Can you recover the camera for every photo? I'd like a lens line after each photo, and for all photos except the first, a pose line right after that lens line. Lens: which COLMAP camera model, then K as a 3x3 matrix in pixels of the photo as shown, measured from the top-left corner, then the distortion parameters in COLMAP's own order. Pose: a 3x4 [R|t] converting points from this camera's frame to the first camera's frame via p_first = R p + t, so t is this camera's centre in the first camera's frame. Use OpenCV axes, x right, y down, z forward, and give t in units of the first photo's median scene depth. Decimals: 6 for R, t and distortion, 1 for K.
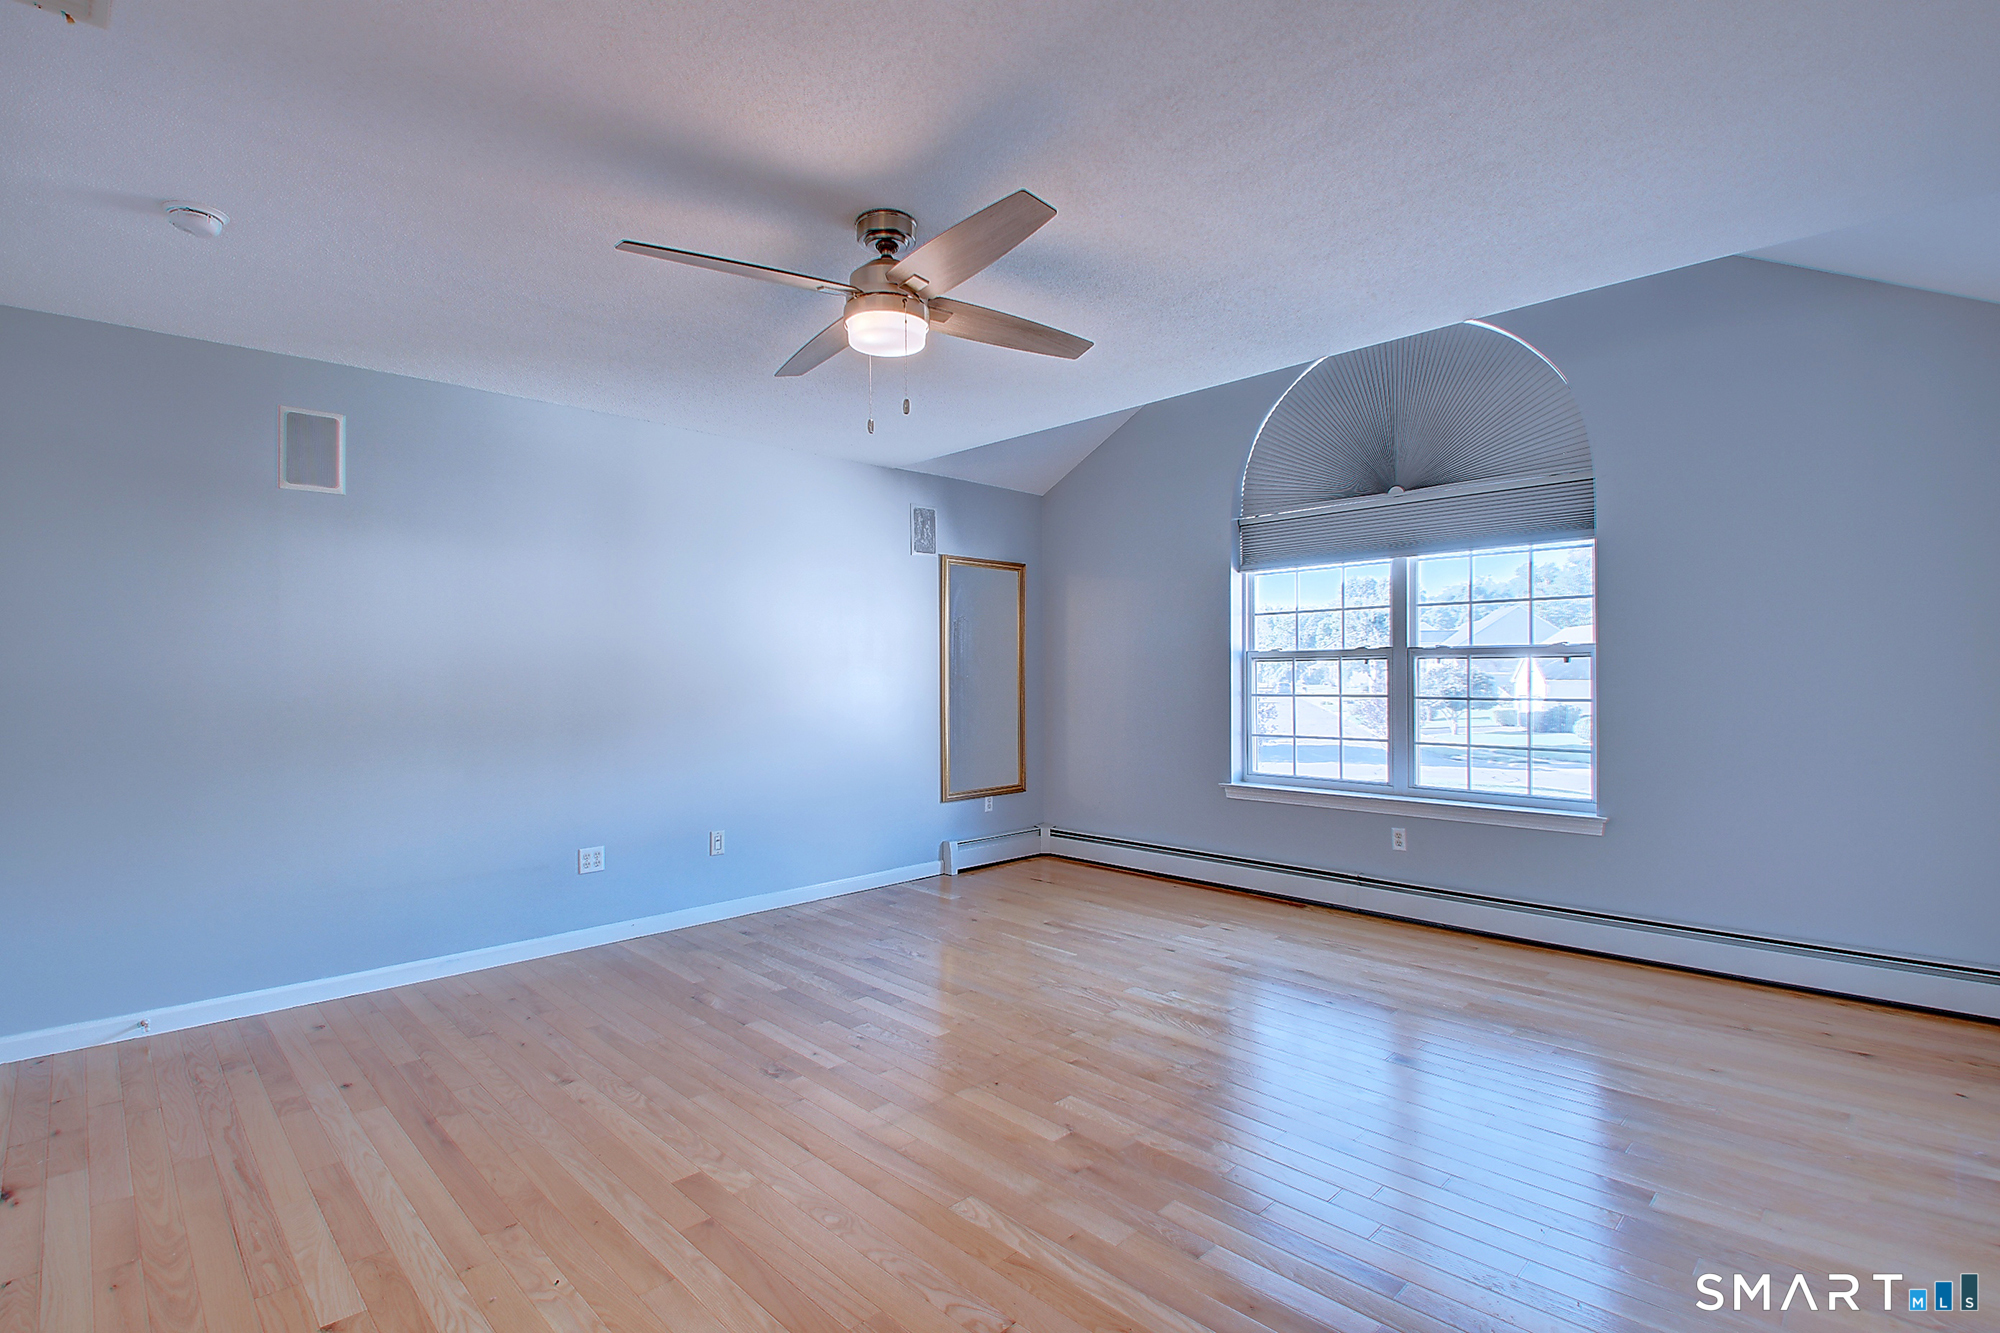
lens RADIAL K [[923.4, 0, 1000.0], [0, 923.4, 666.5], [0, 0, 1]] dist [0.002066, 0.000222]
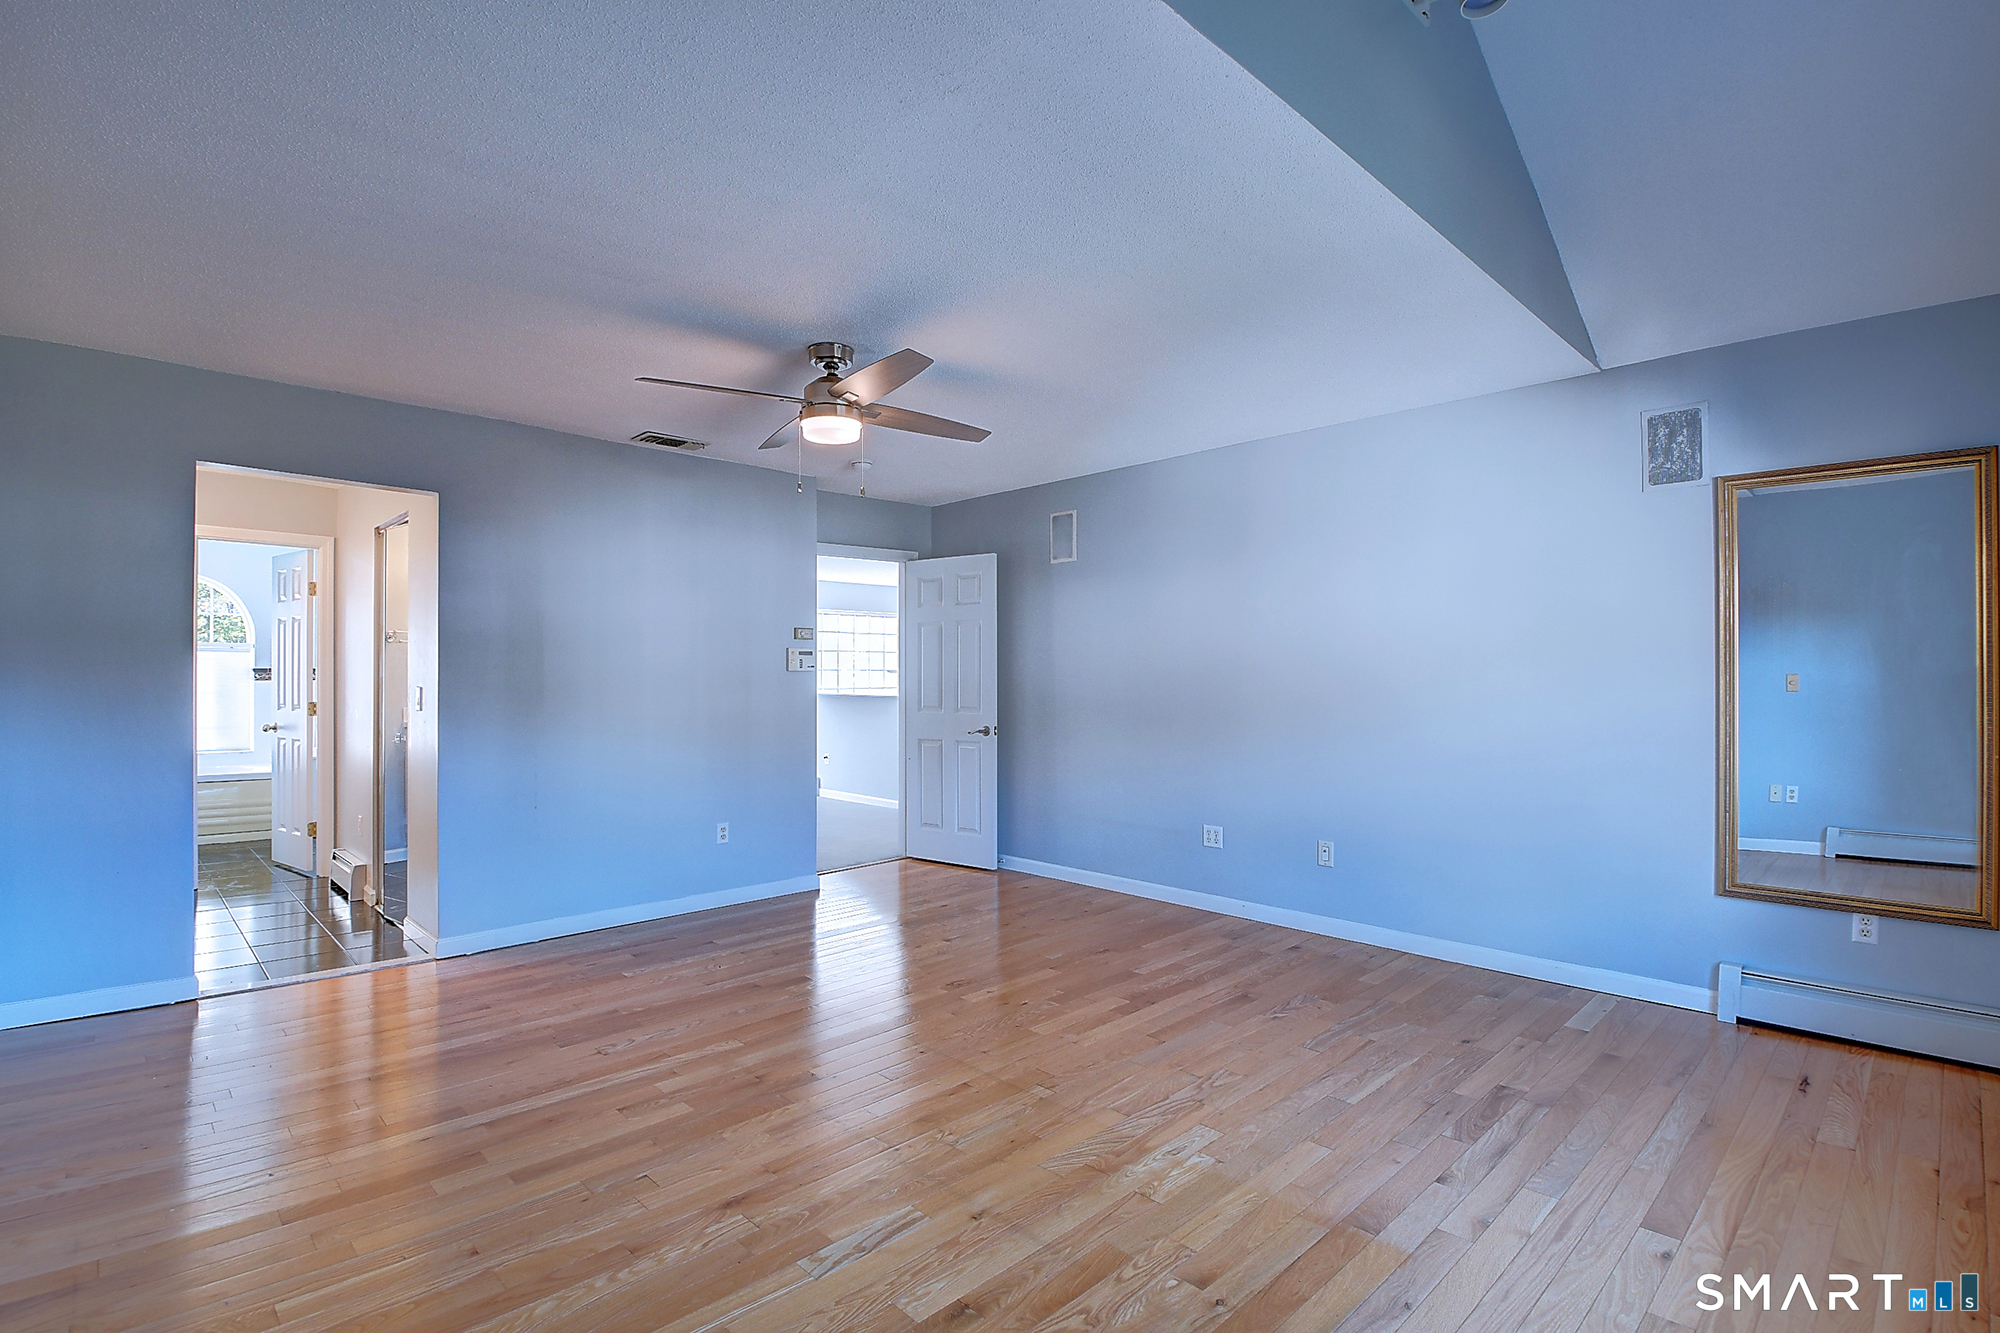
lens RADIAL K [[968.2, 0, 1000.0], [0, 968.2, 666.5], [0, 0, 1]] dist [0.011267, -0.000519]
pose [[-0.006454, -0.001887, -0.999977, 0.807855], [0.010320, 0.999945, -0.001953, -0.004614], [0.999926, -0.010332, -0.006434, 0.772832]]
